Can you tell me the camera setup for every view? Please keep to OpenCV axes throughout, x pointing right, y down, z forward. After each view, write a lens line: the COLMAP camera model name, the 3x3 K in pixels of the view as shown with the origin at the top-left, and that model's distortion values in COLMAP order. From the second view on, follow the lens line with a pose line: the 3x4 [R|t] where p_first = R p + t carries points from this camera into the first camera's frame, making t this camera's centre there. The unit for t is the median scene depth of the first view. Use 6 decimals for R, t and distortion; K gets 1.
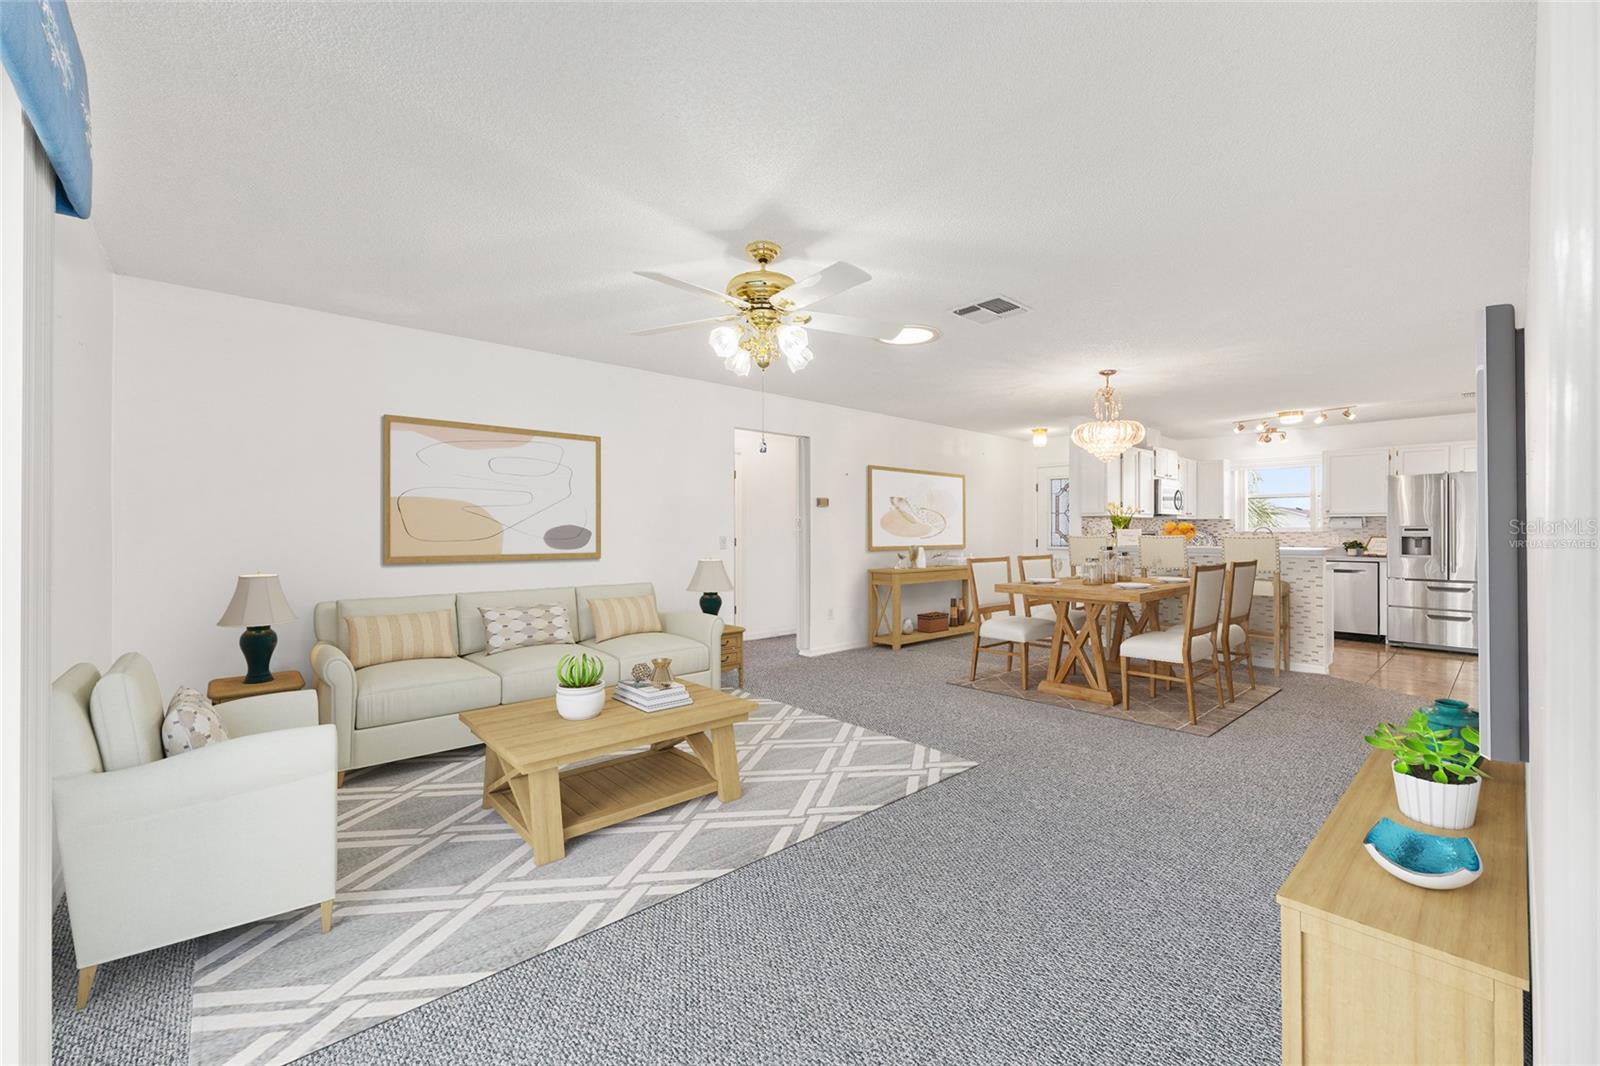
lens RADIAL K [[643.1, 0, 800.9], [0, 643.1, 529.7], [0, 0, 1]] dist [-0.000798, -0.000186]
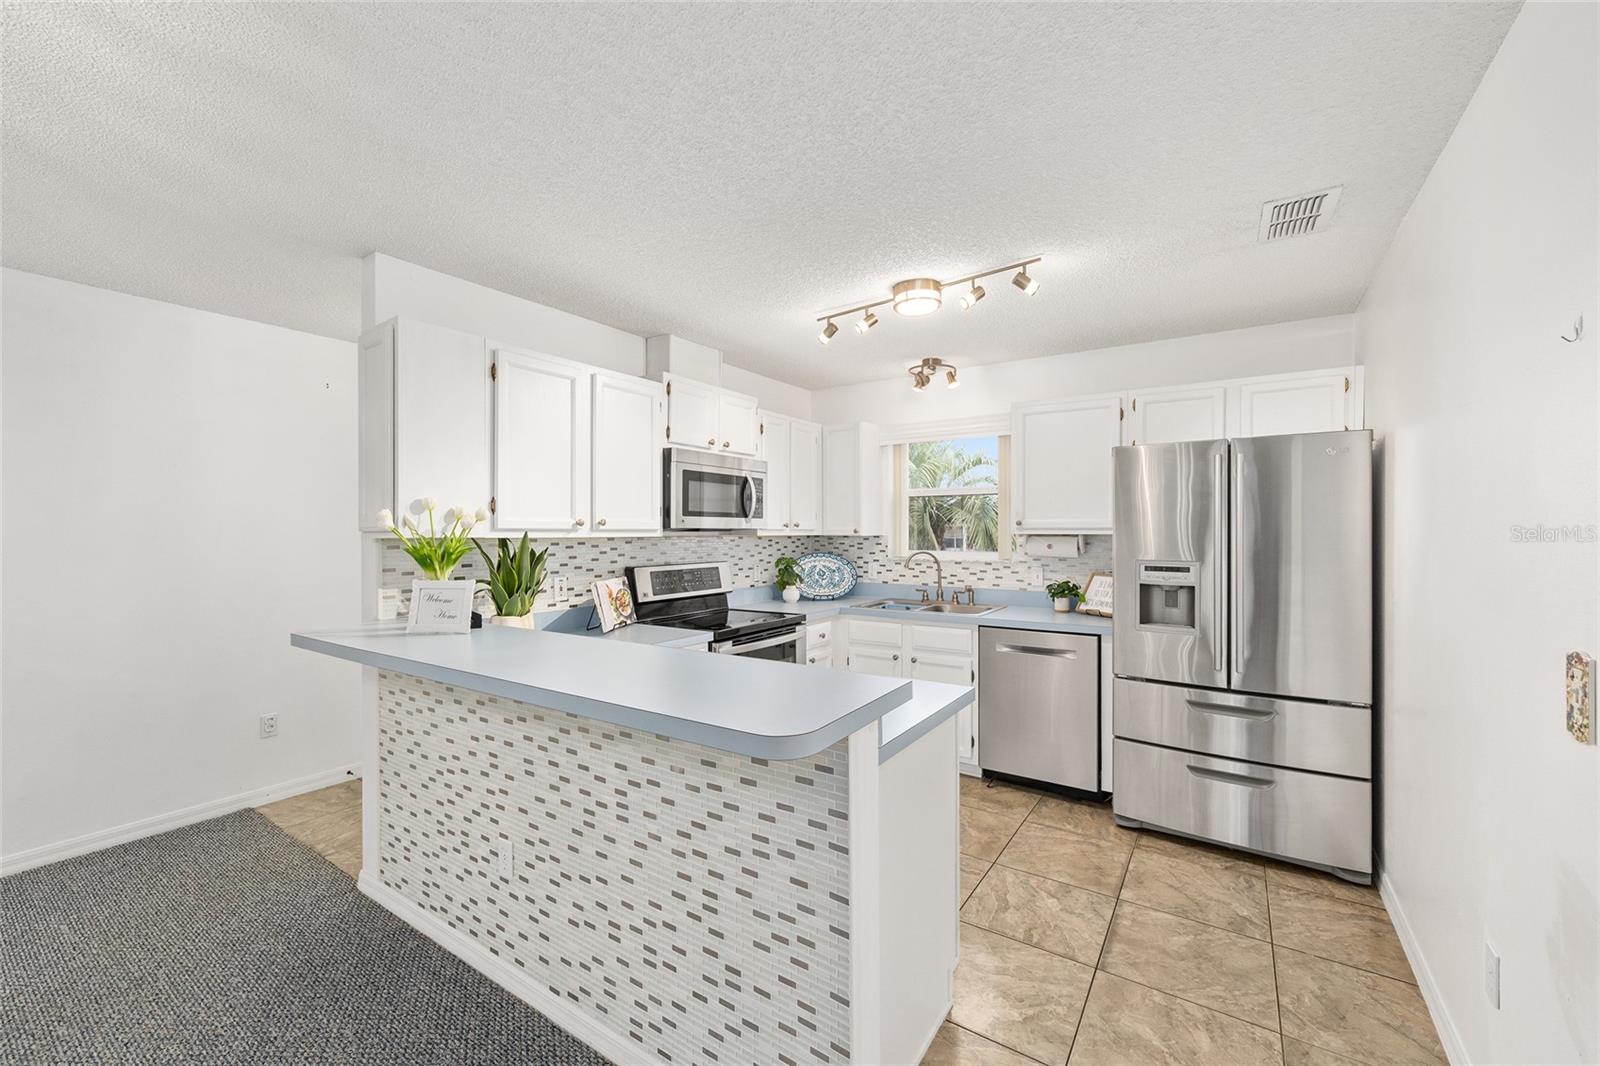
lens RADIAL K [[643.1, 0, 807.2], [0, 643.1, 531.4], [0, 0, 1]] dist [-0.000798, -0.000186]
pose [[0.967088, -0.001338, 0.254437, 0.570324], [0.000435, 0.999993, 0.003604, -0.025928], [-0.254440, -0.003375, 0.967083, 0.598158]]
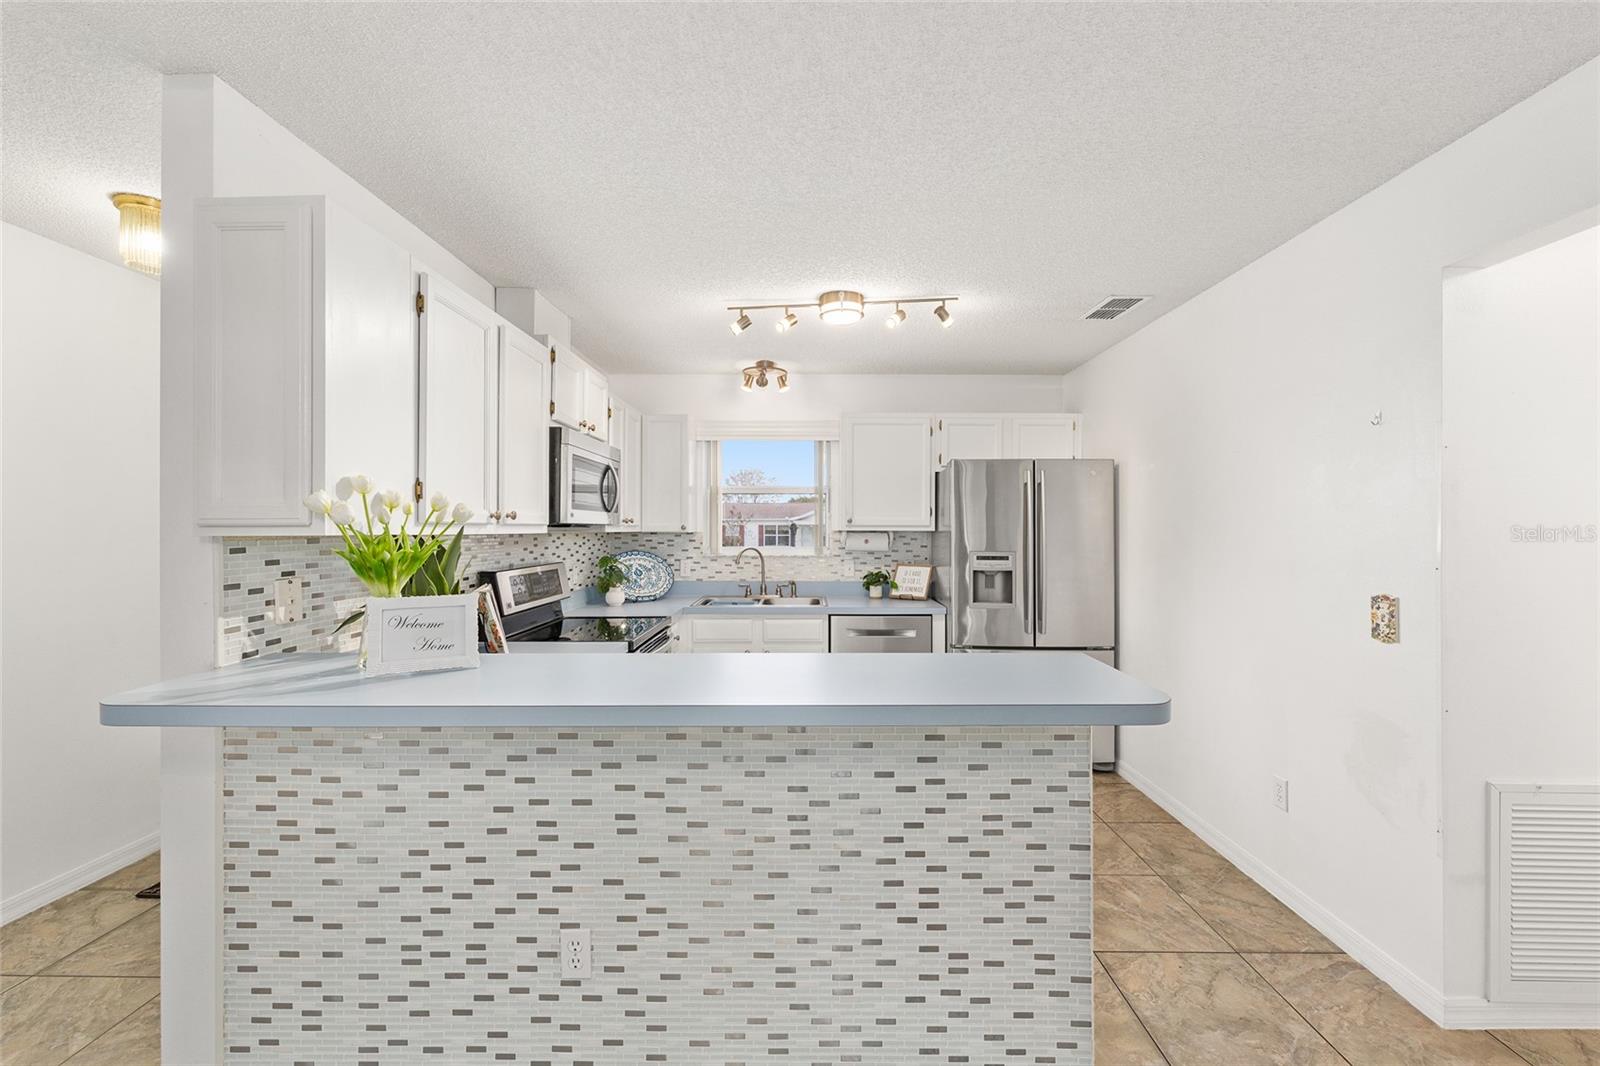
lens RADIAL K [[643.1, 0, 805.0], [0, 643.1, 525.9], [0, 0, 1]] dist [-0.000798, -0.000186]
pose [[0.665541, 0.003957, 0.746351, 0.404419], [-0.004151, 0.999990, -0.001600, -0.024947], [-0.746349, -0.002033, 0.665551, 0.703000]]
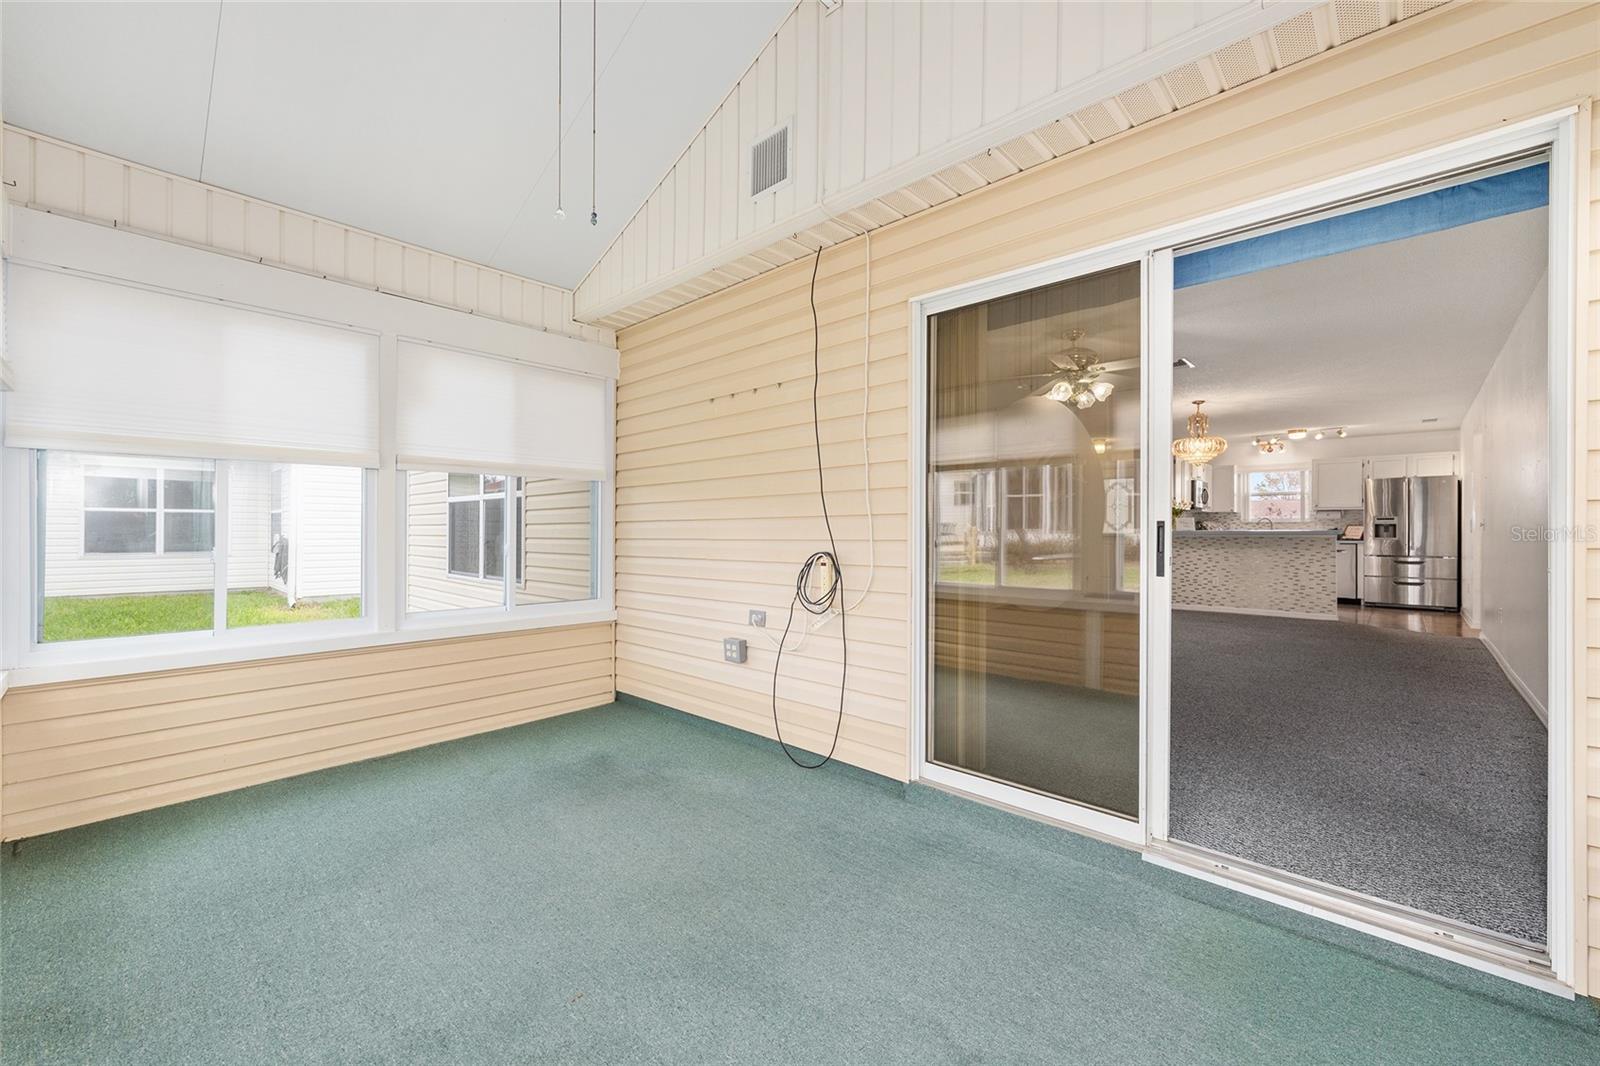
lens RADIAL K [[643.1, 0, 803.1], [0, 643.1, 530.4], [0, 0, 1]] dist [-0.000798, -0.000186]
pose [[0.995661, 0.001316, 0.093043, -0.361412], [-0.001550, 0.999996, 0.002444, 0.021205], [-0.093040, -0.002578, 0.995659, -0.215912]]
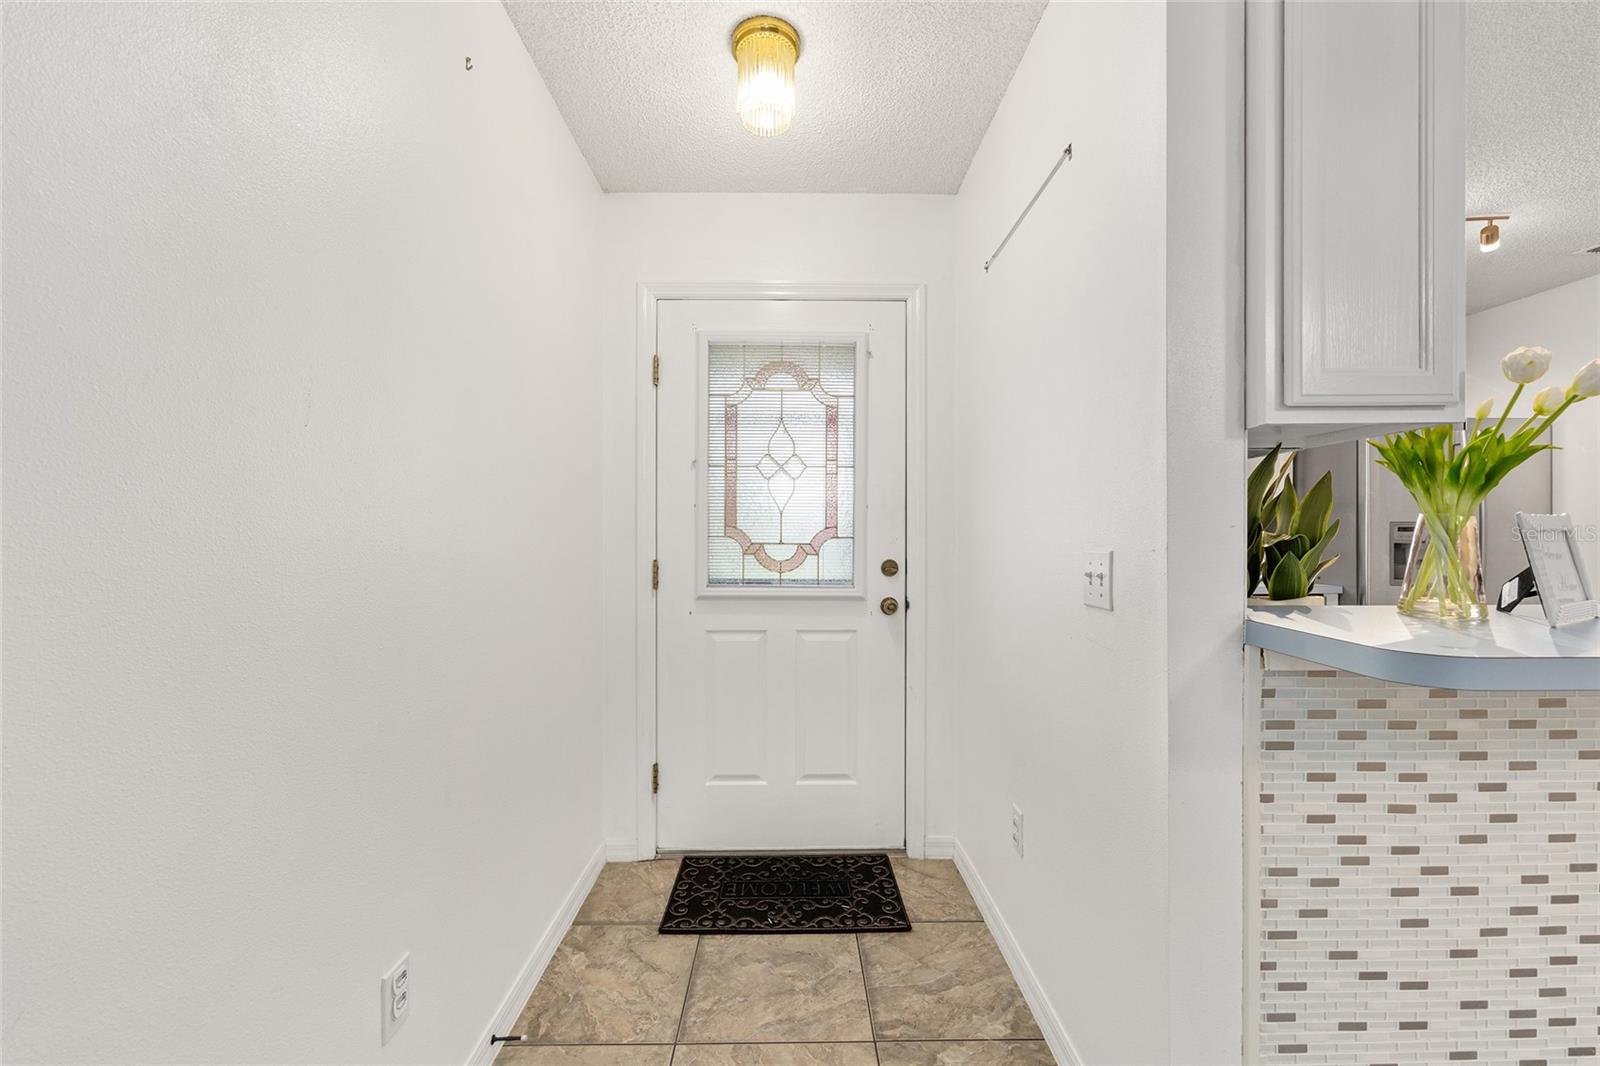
lens RADIAL K [[643.1, 0, 798.4], [0, 643.1, 535.4], [0, 0, 1]] dist [-0.000798, -0.000186]
pose [[0.649244, -0.001670, 0.760578, 0.250752], [-0.001313, 0.999994, 0.003317, 0.003432], [-0.760579, -0.003152, 0.649238, 0.977898]]
